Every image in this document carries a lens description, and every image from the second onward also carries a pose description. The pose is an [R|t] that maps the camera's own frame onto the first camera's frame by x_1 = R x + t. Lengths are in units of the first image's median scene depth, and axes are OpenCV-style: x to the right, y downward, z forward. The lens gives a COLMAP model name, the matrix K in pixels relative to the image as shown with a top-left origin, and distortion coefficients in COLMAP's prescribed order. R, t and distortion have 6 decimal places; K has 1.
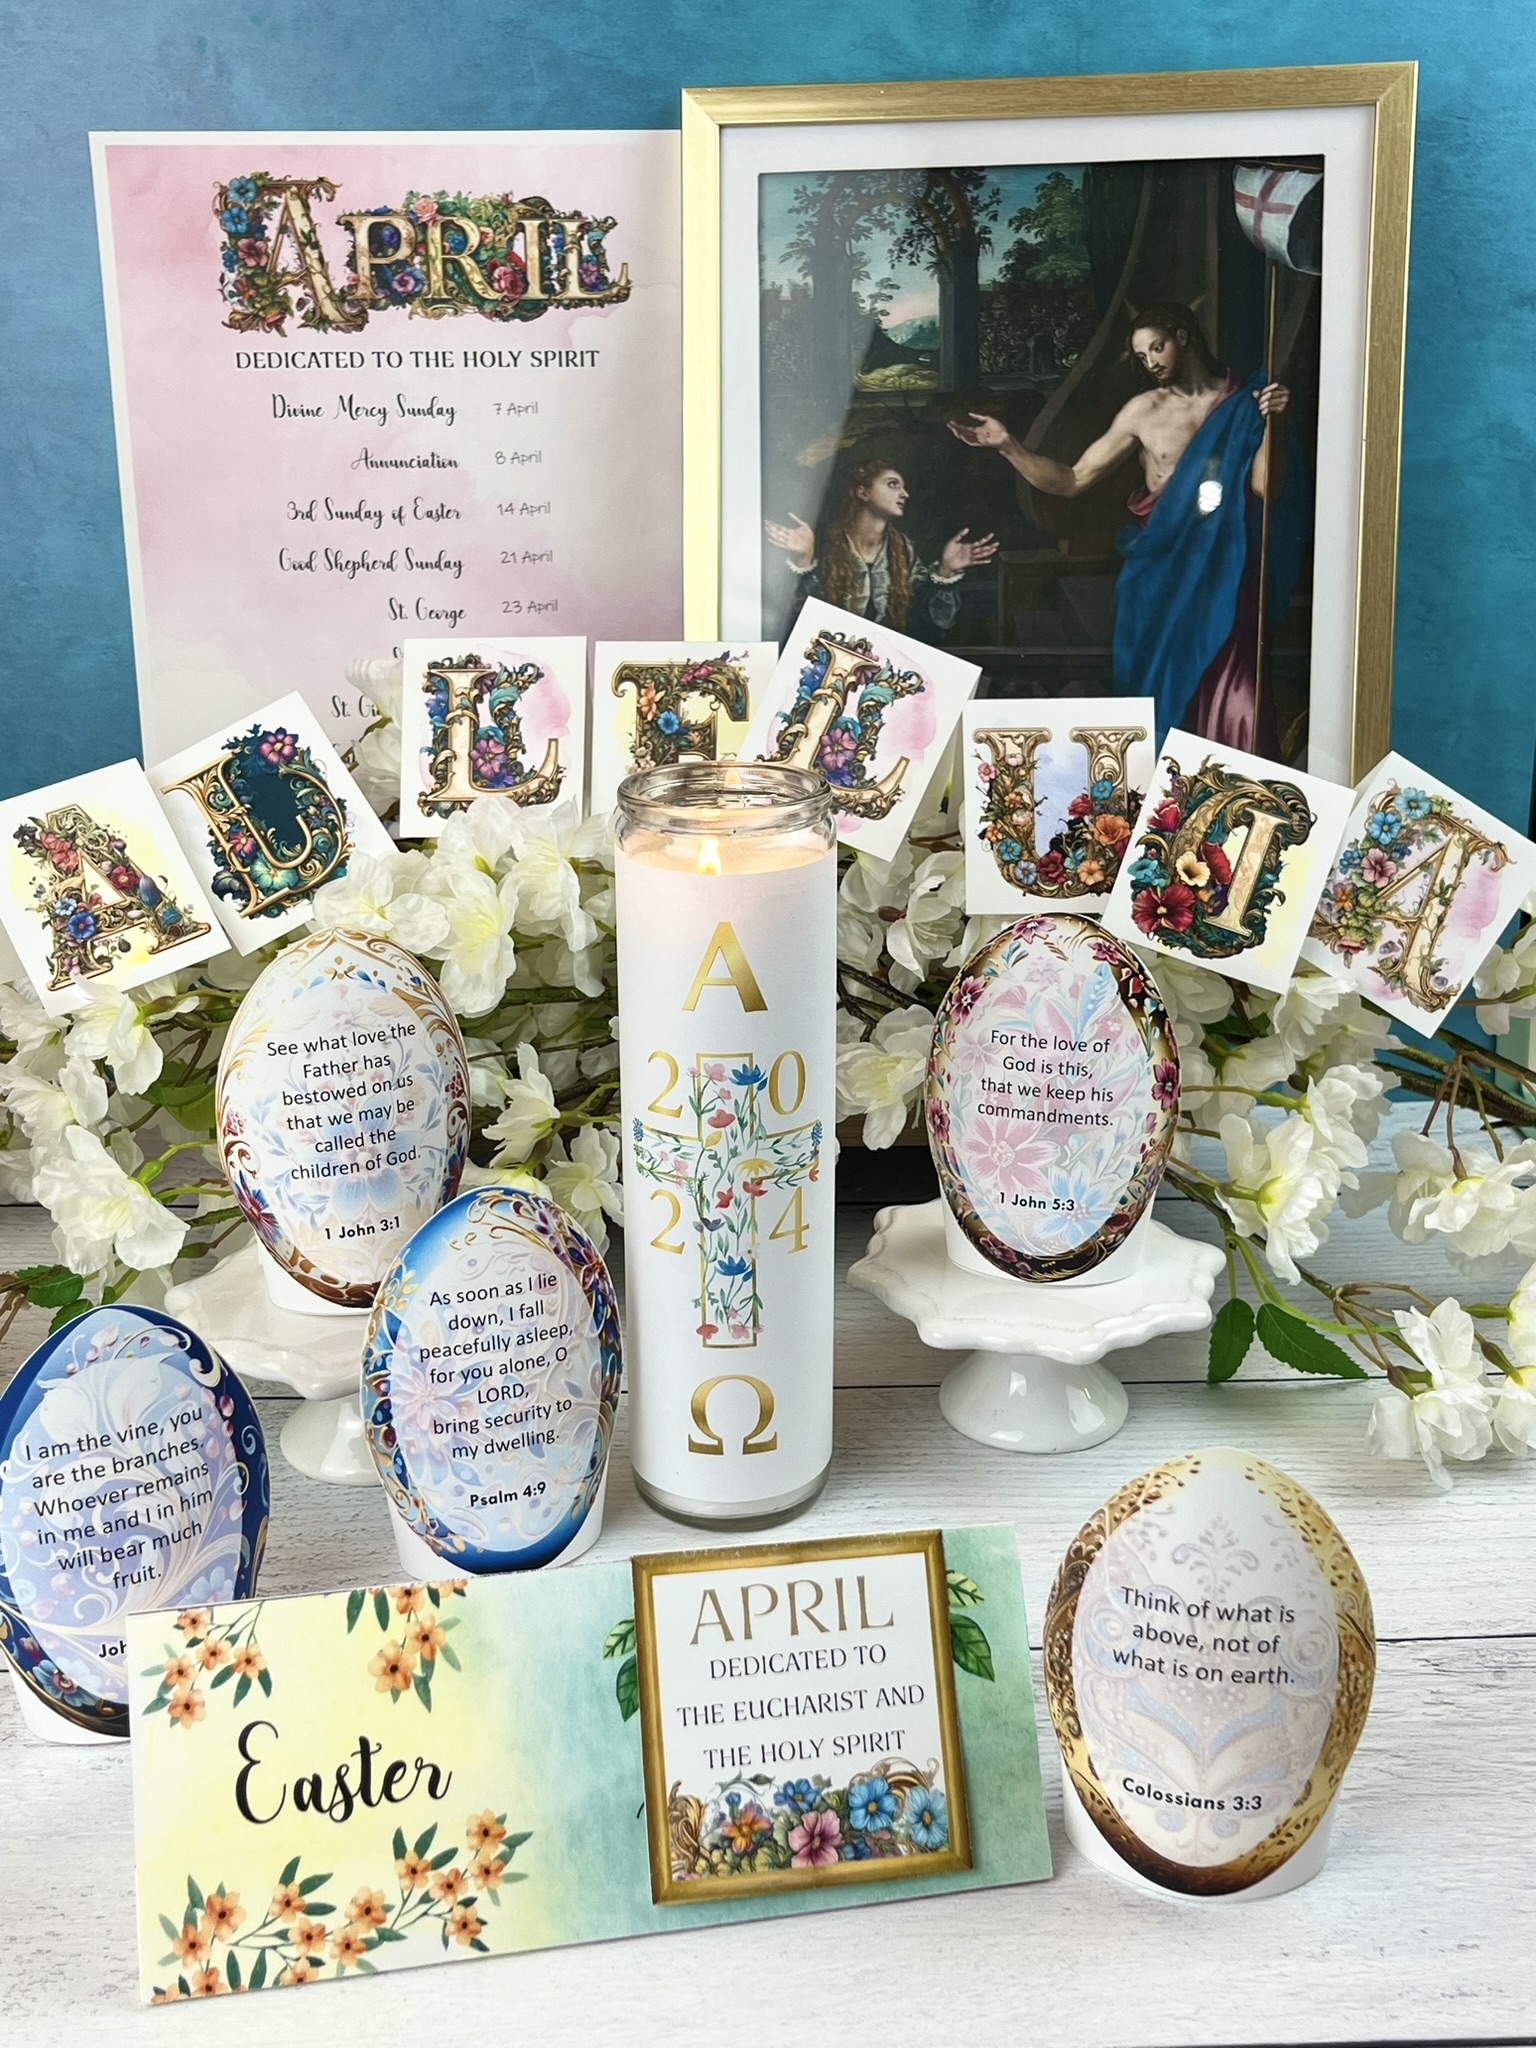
lens RADIAL K [[2193.8, 0, 773.0], [0, 2193.8, 1023.0], [0, 0, 1]] dist [0.020753, 0.000000]
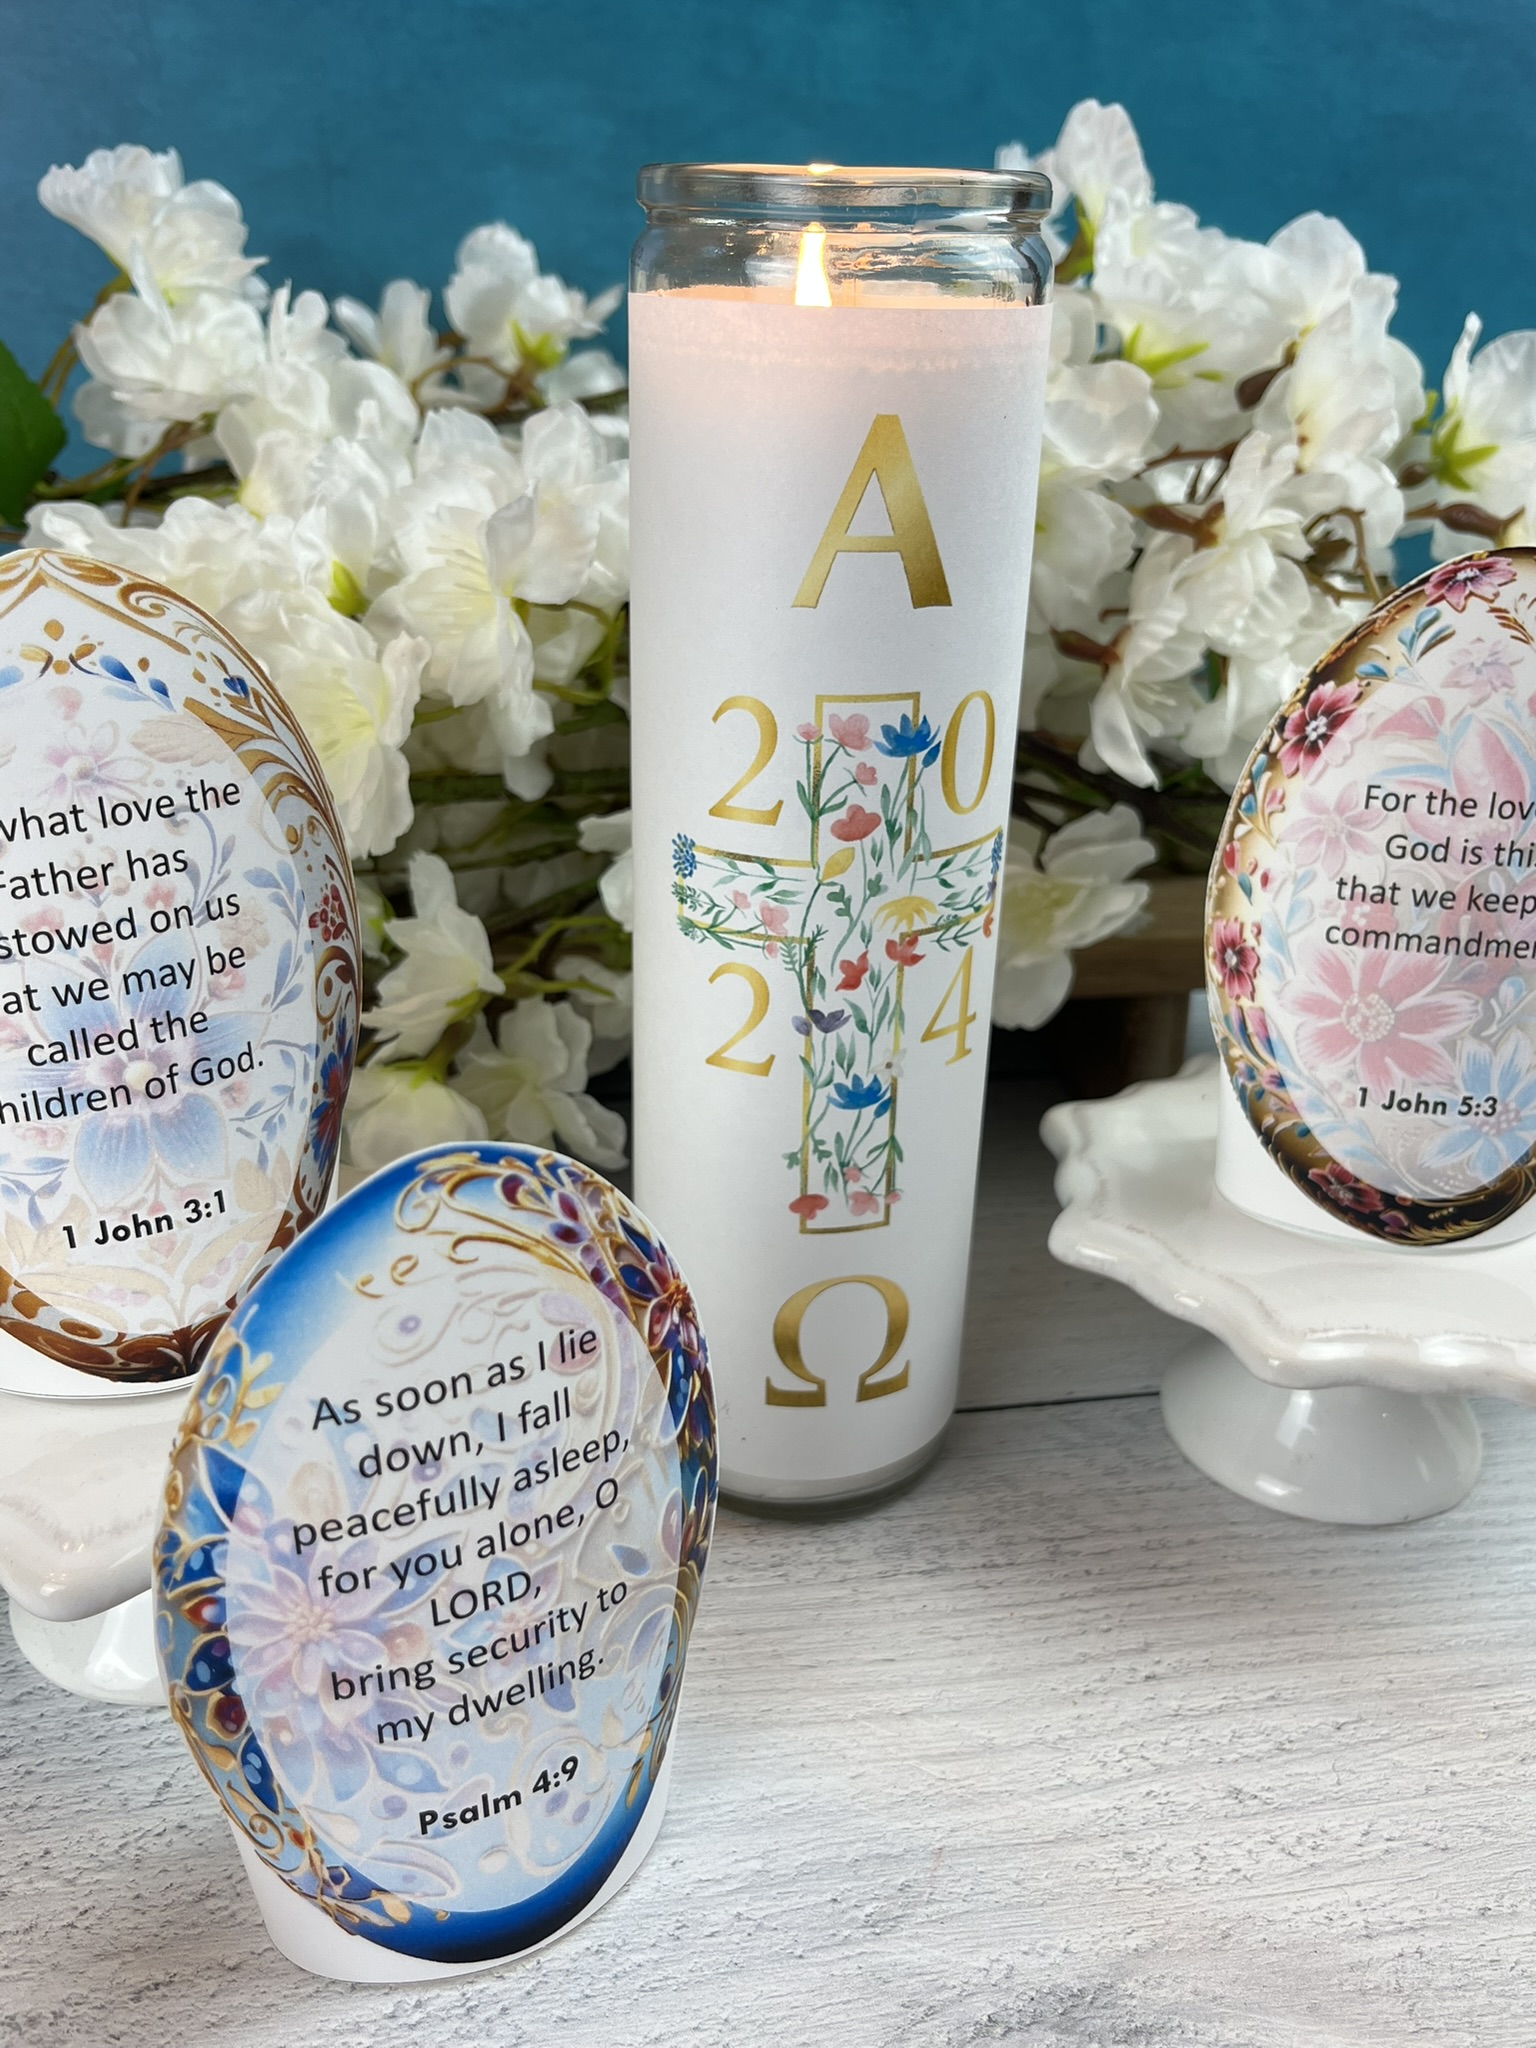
lens RADIAL K [[1731.7, 0, 760.3], [0, 1731.7, 1031.2], [0, 0, 1]] dist [-0.020594, 0.016169]
pose [[0.989830, -0.033710, 0.138202, -0.107857], [0.022090, 0.996156, 0.084769, 0.024761], [-0.140528, -0.080854, 0.986770, 0.628623]]
